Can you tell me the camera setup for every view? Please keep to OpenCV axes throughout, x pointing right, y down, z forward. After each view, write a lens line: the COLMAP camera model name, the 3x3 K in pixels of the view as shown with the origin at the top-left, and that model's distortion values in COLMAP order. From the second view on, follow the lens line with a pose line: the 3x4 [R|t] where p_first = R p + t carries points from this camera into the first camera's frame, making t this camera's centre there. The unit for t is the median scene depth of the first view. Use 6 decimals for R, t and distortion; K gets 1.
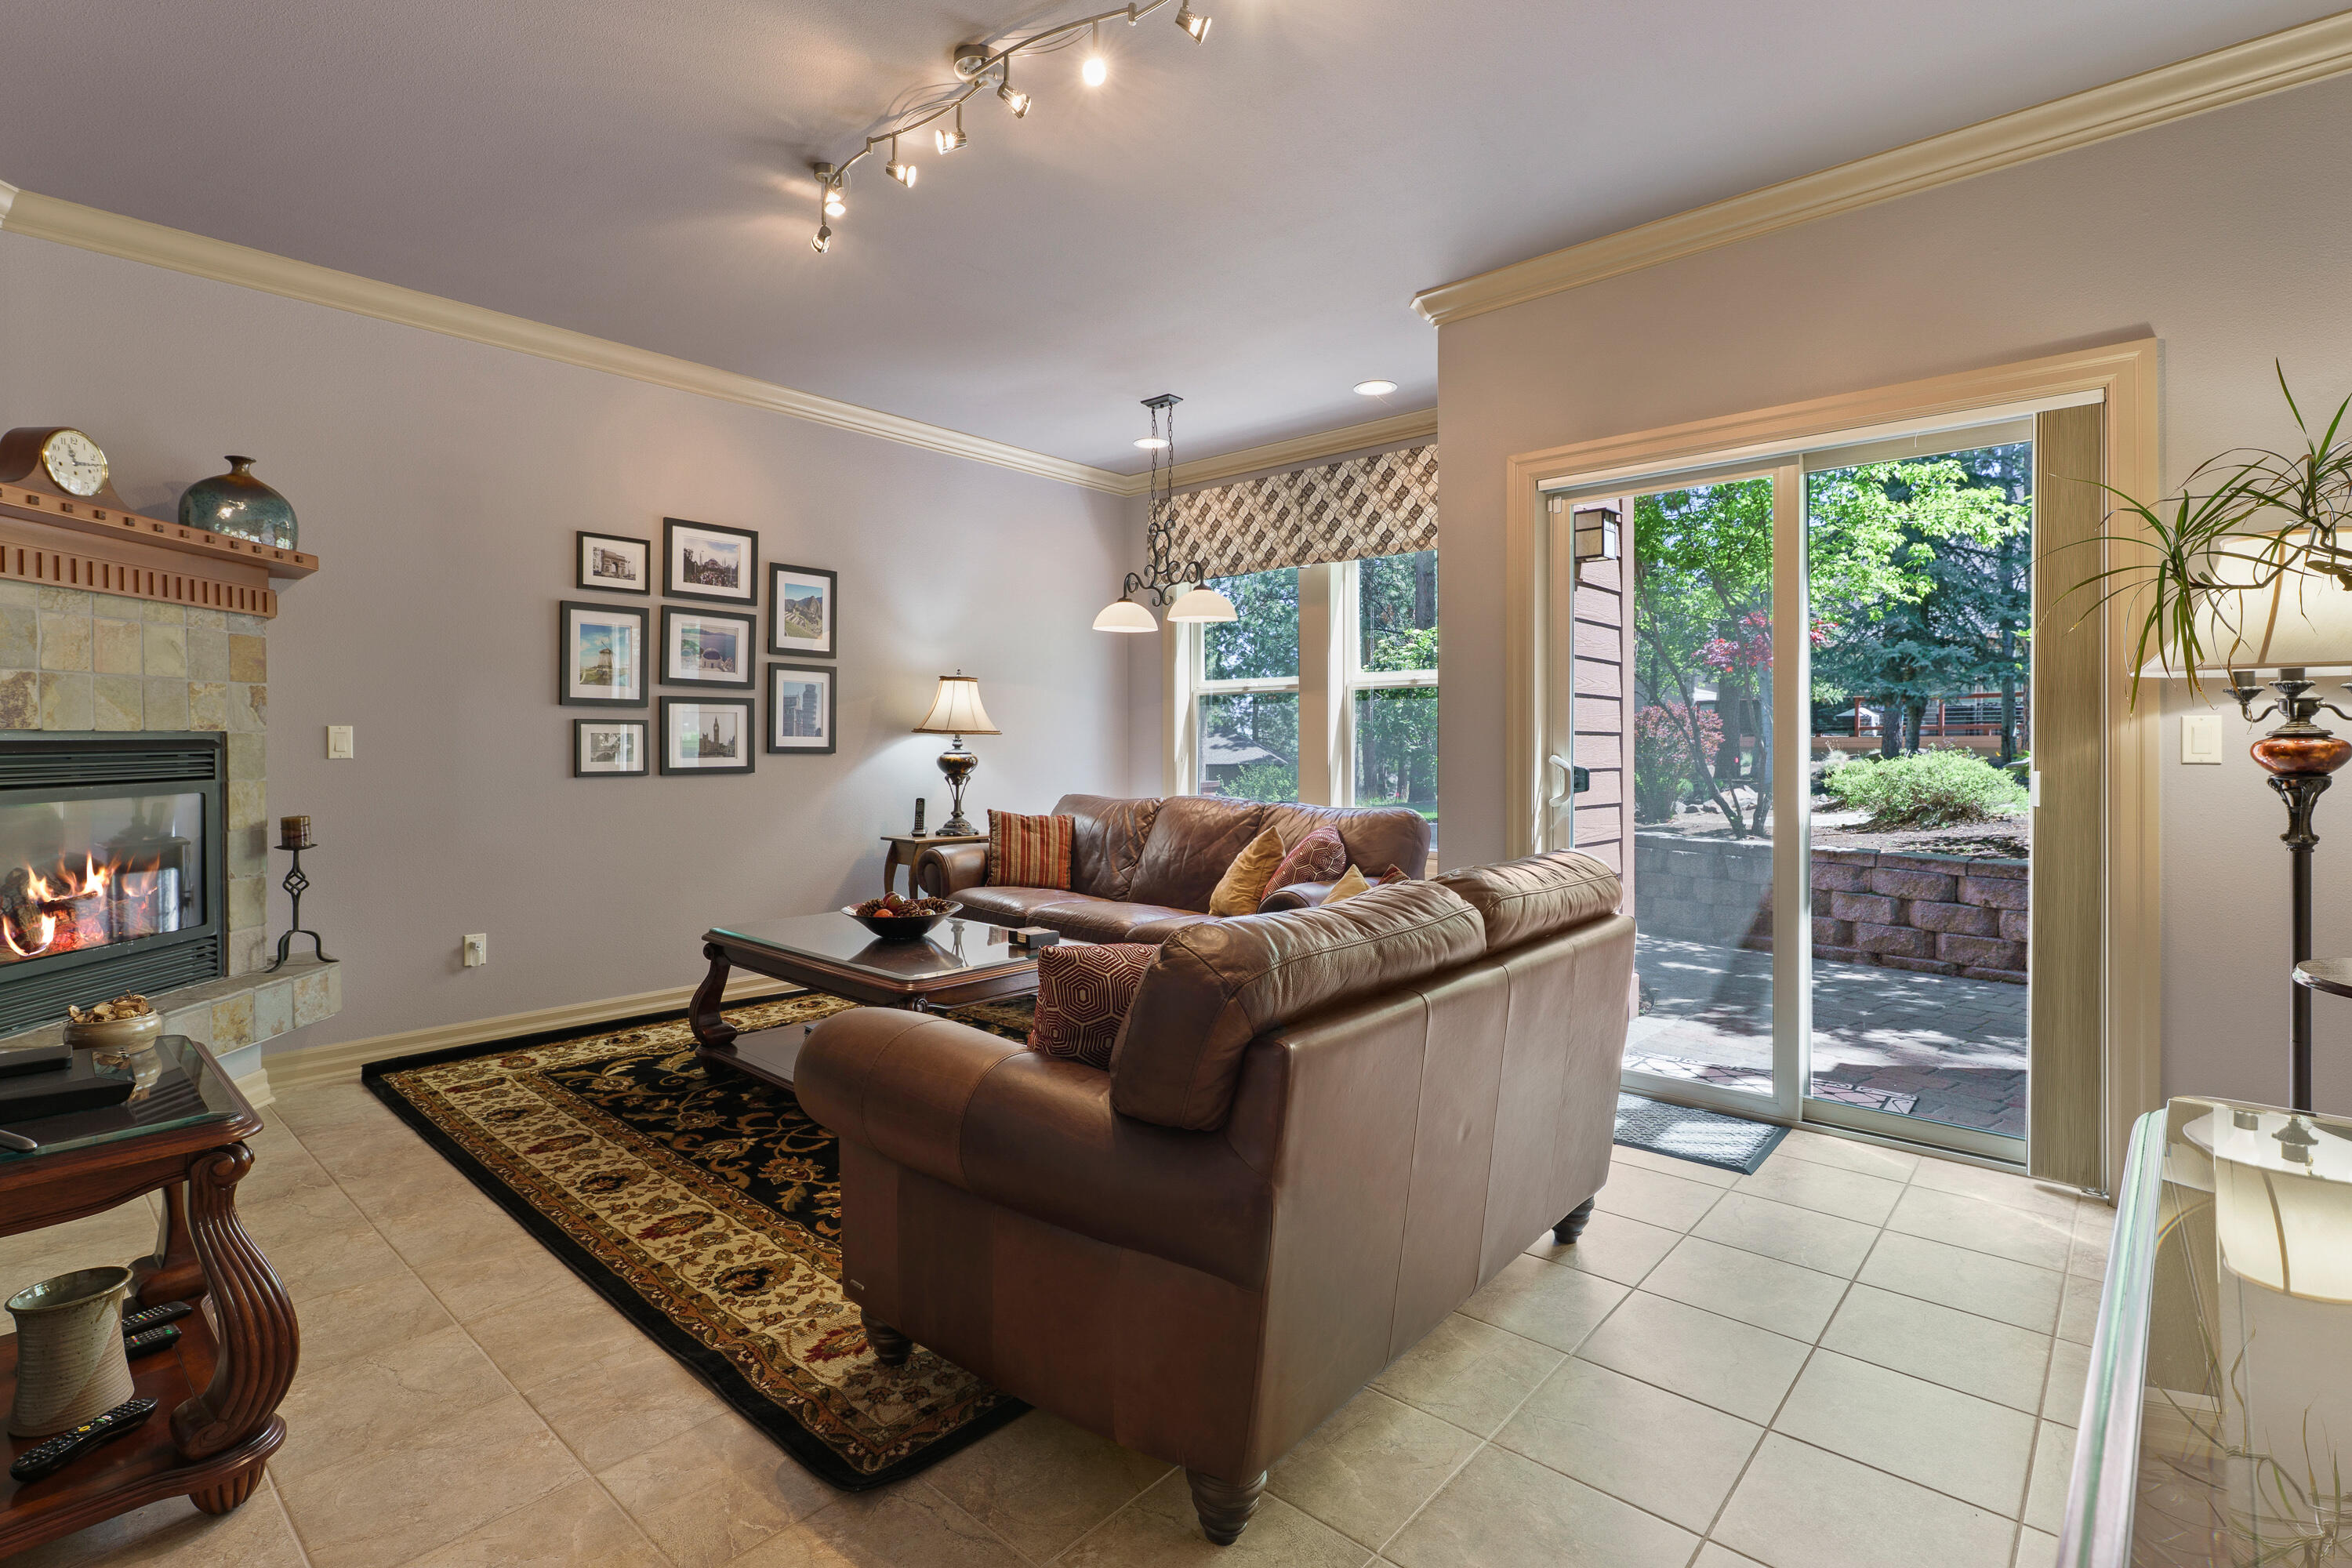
lens RADIAL K [[1097.1, 0, 1176.0], [0, 1097.1, 784.0], [0, 0, 1]] dist [-0.000954, -0.000109]
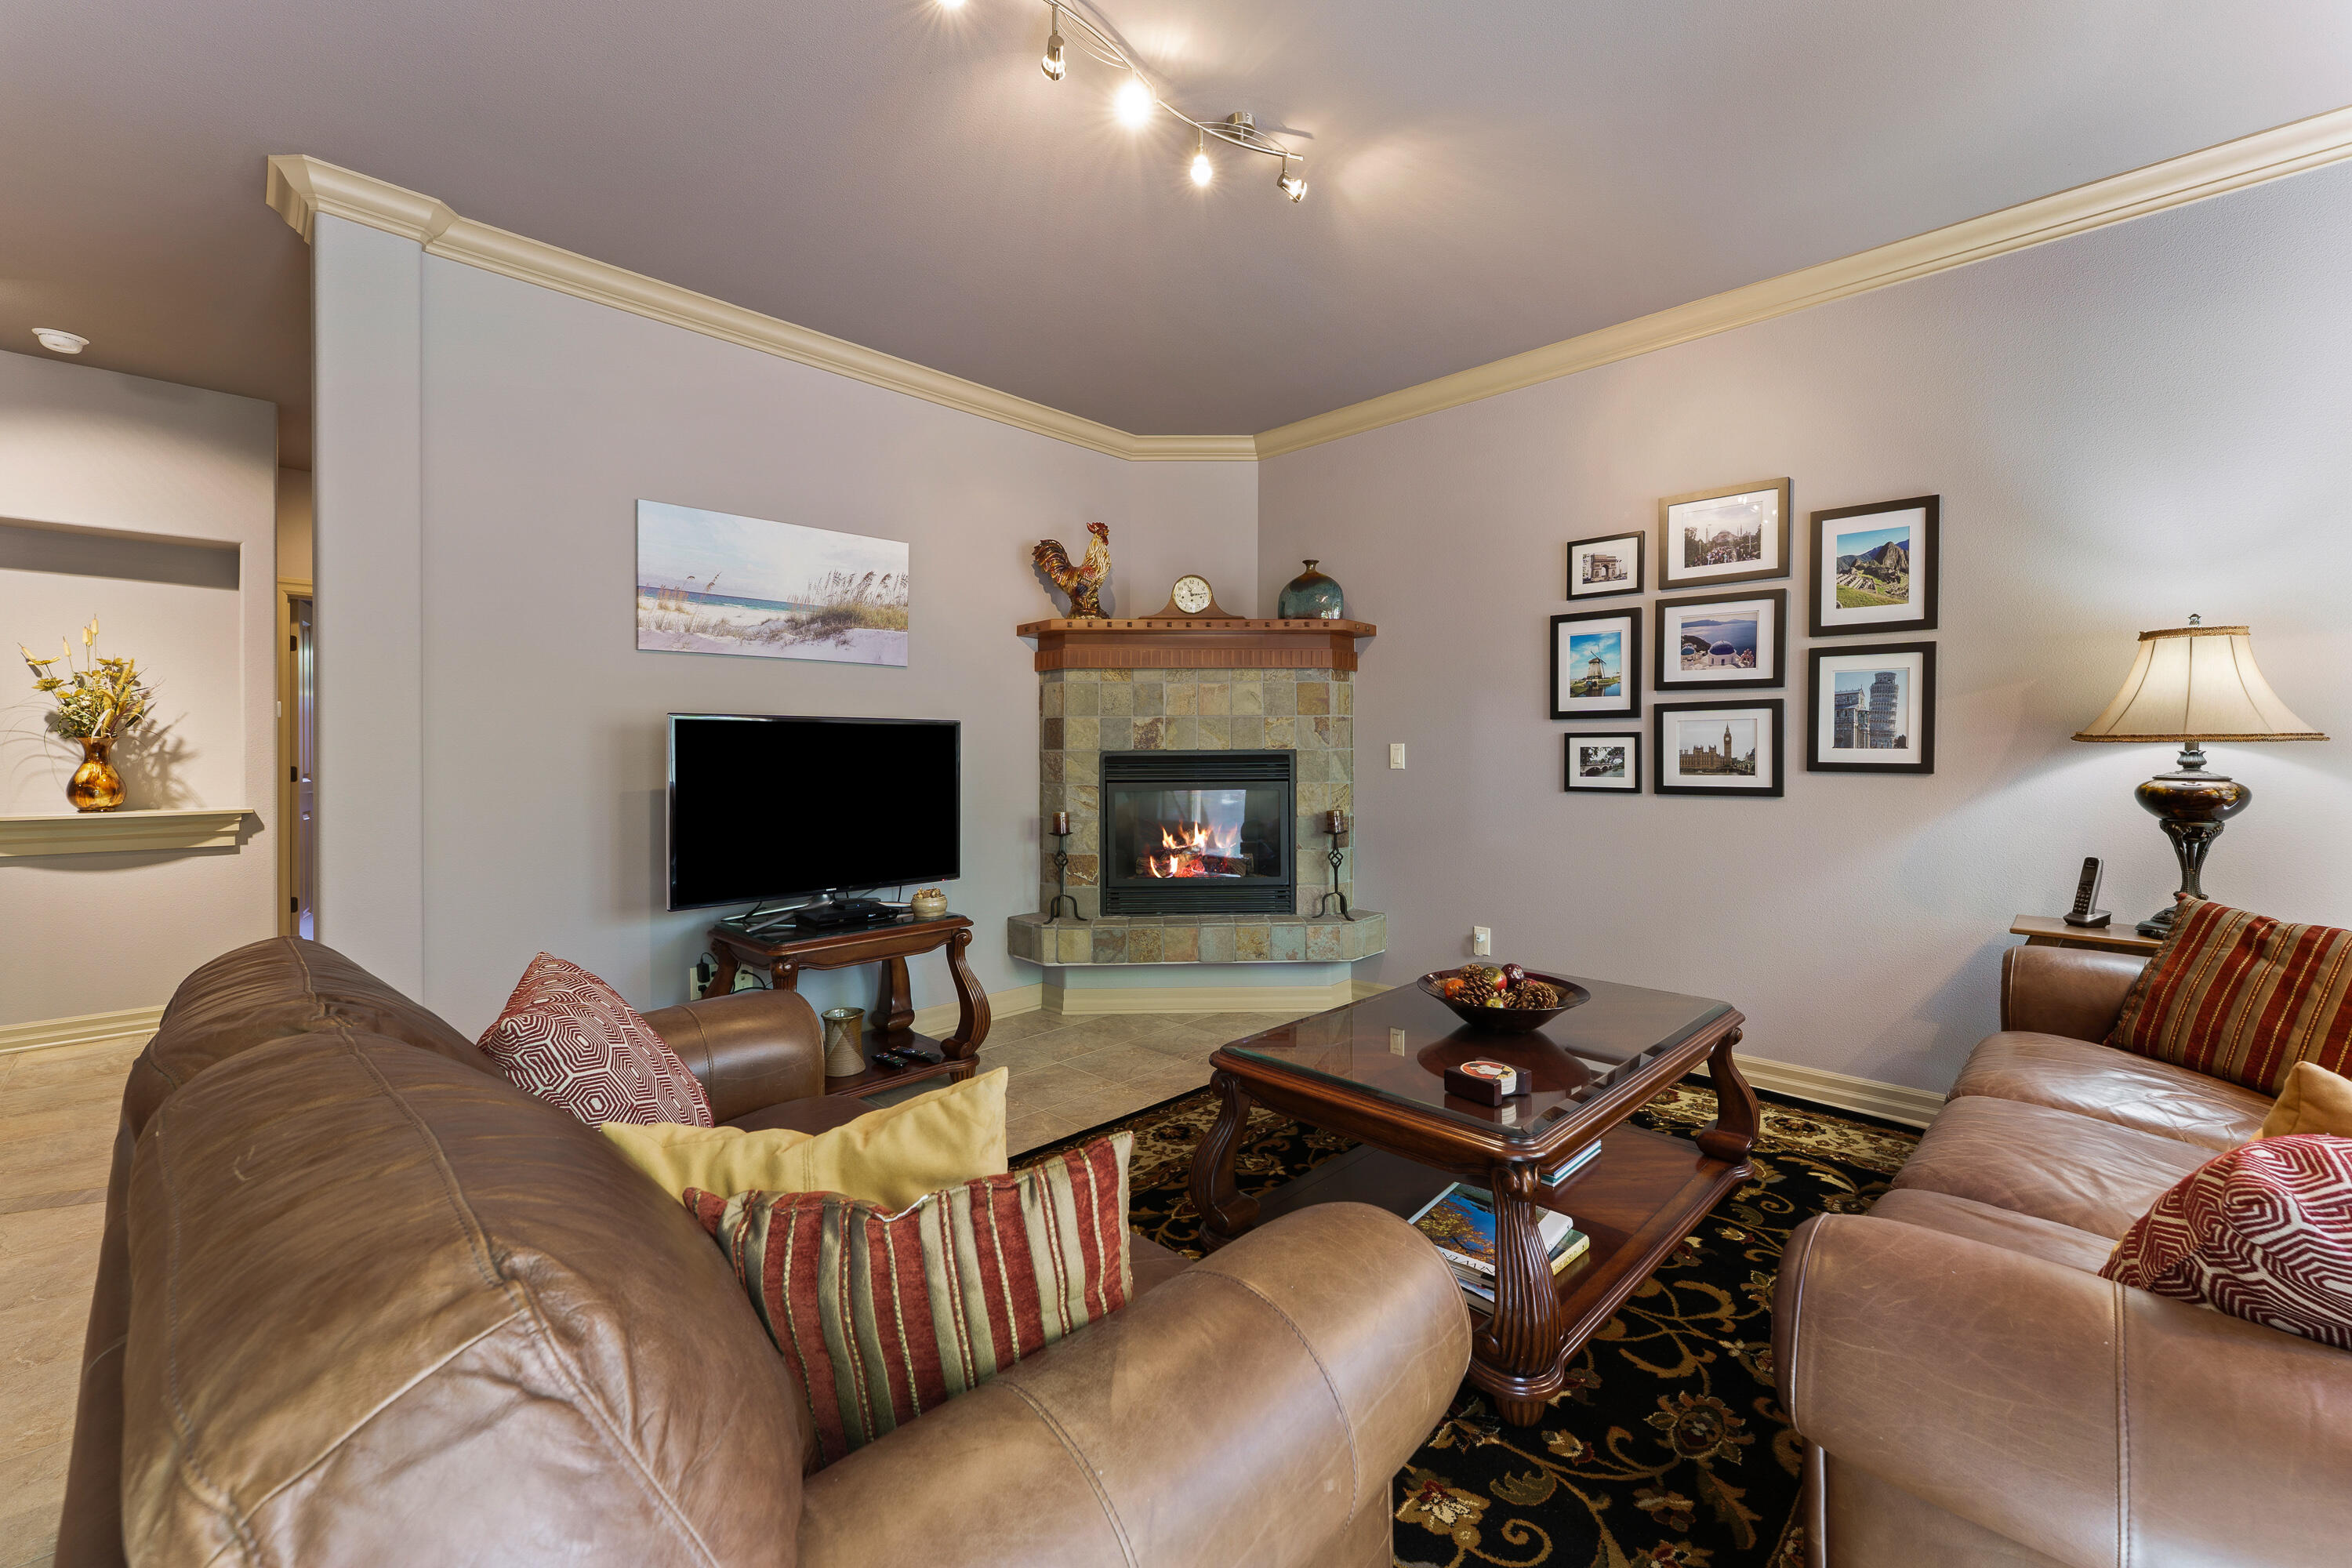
lens RADIAL K [[954.6, 0, 1174.6], [0, 954.6, 772.9], [0, 0, 1]] dist [0.000190, -0.000221]
pose [[-0.037532, 0.020664, -0.999082, 0.313075], [-0.035911, 0.999113, 0.022014, -0.028177], [0.998650, 0.036704, -0.036756, 0.649185]]
